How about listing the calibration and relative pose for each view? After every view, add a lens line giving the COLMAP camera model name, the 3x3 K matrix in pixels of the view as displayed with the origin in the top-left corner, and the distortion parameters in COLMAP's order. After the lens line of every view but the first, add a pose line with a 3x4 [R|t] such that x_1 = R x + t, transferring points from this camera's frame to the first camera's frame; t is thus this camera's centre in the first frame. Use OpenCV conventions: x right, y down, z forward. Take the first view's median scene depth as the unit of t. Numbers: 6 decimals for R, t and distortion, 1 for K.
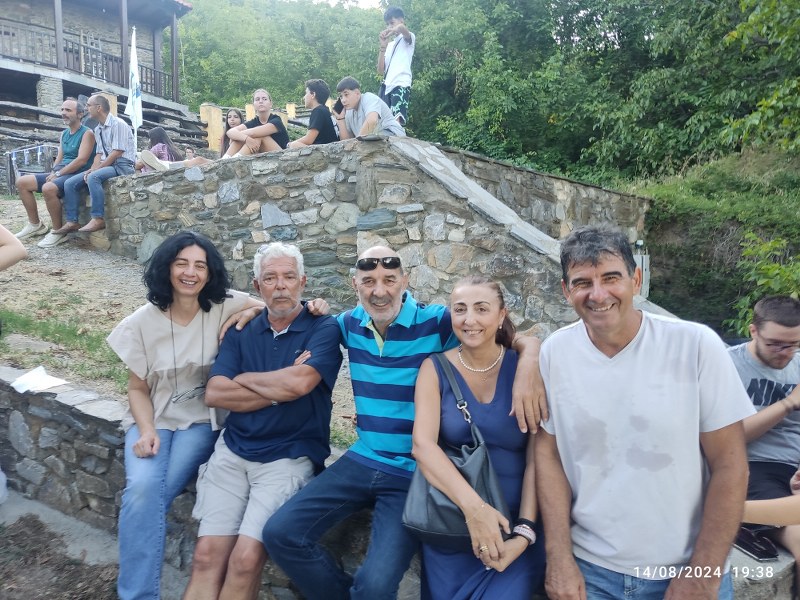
lens RADIAL K [[599.4, 0, 385.1], [0, 599.4, 314.7], [0, 0, 1]] dist [0.065947, -0.081153]
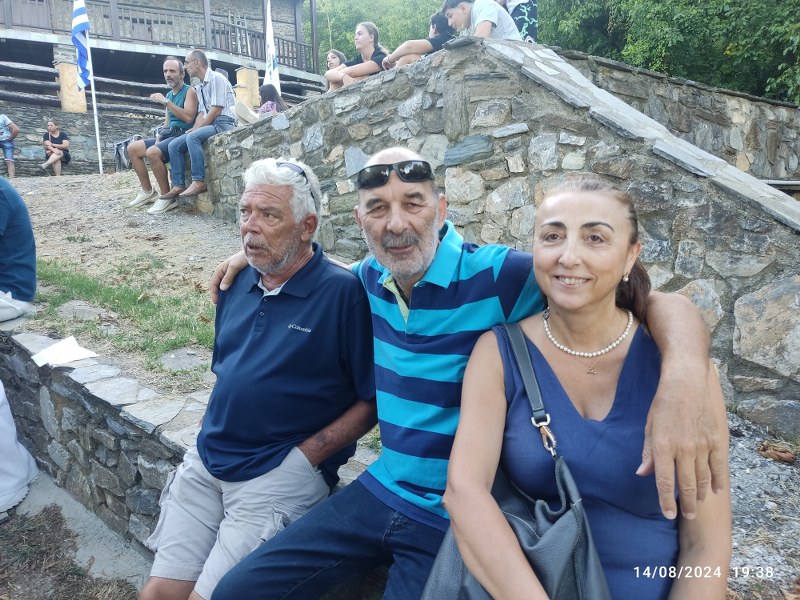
lens RADIAL K [[599.4, 0, 383.4], [0, 599.4, 308.2], [0, 0, 1]] dist [0.065947, -0.081153]
pose [[0.970080, -0.000039, -0.242784, 0.063128], [0.010156, 0.999131, 0.040418, 0.010687], [0.242572, -0.041675, 0.969238, 0.200240]]
